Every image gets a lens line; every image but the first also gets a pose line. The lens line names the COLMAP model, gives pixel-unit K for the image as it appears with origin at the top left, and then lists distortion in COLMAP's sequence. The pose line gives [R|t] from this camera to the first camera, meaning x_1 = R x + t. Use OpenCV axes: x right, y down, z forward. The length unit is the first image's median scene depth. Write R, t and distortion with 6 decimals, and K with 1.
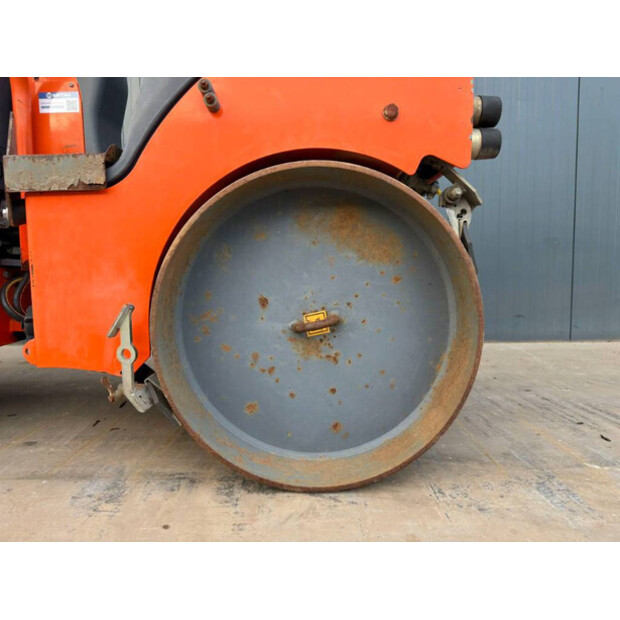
lens RADIAL K [[437.9, 0, 309.3], [0, 437.9, 300.2], [0, 0, 1]] dist [0.035691, -0.035505]
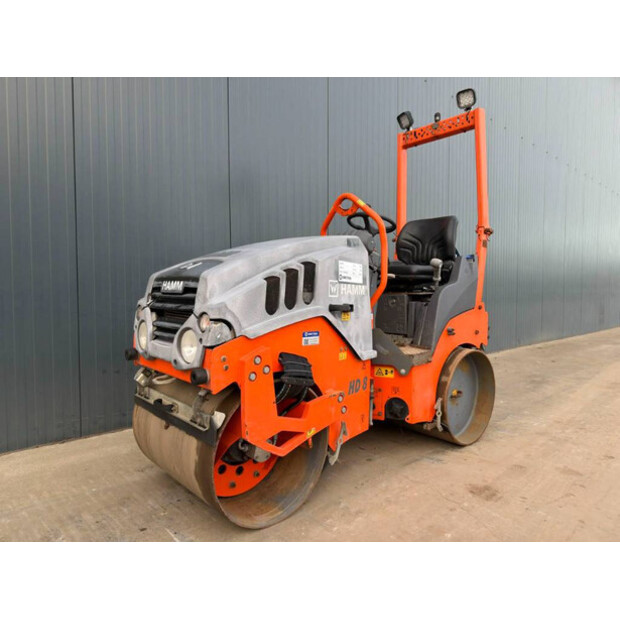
lens RADIAL K [[437.9, 0, 309.3], [0, 437.9, 300.2], [0, 0, 1]] dist [0.035691, -0.035505]
pose [[0.759273, -0.010024, 0.650696, -2.816410], [0.043010, 0.998468, -0.034805, -0.553127], [-0.649350, 0.054413, 0.758541, -0.753477]]
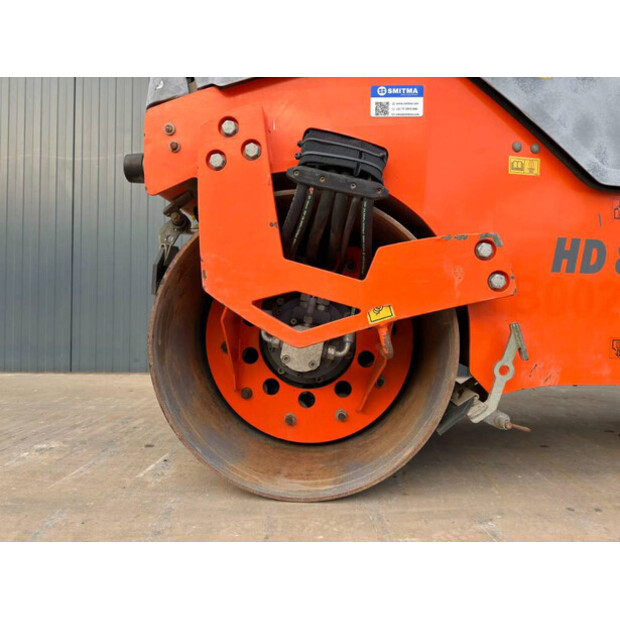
lens RADIAL K [[437.9, 0, 309.3], [0, 437.9, 300.2], [0, 0, 1]] dist [0.035691, -0.035505]
pose [[0.997410, 0.008975, -0.071363, -1.554880], [-0.015436, 0.995776, -0.090510, 0.048969], [0.070249, 0.091377, 0.993335, -0.028270]]
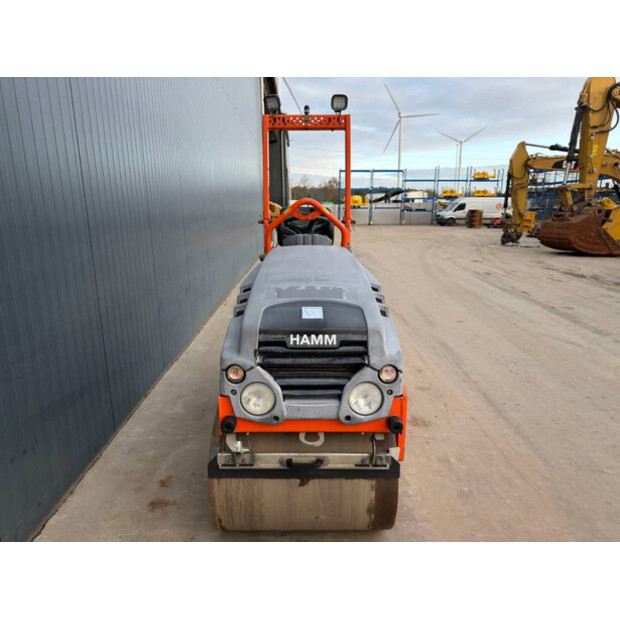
lens RADIAL K [[437.9, 0, 309.3], [0, 437.9, 300.2], [0, 0, 1]] dist [0.035691, -0.035505]
pose [[0.013564, -0.204220, 0.978831, -3.739196], [0.084832, 0.975627, 0.202375, -1.254051], [-0.996303, 0.080291, 0.030558, 1.148575]]
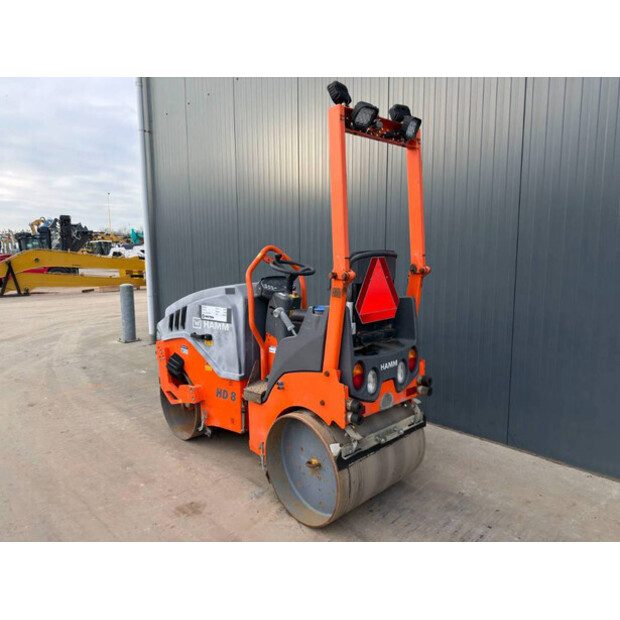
lens RADIAL K [[437.9, 0, 309.3], [0, 437.9, 300.2], [0, 0, 1]] dist [0.035691, -0.035505]
pose [[0.673740, 0.069477, -0.735695, 1.928002], [-0.043529, 0.997573, 0.054345, -1.098909], [0.737685, -0.004590, 0.675129, -0.857873]]
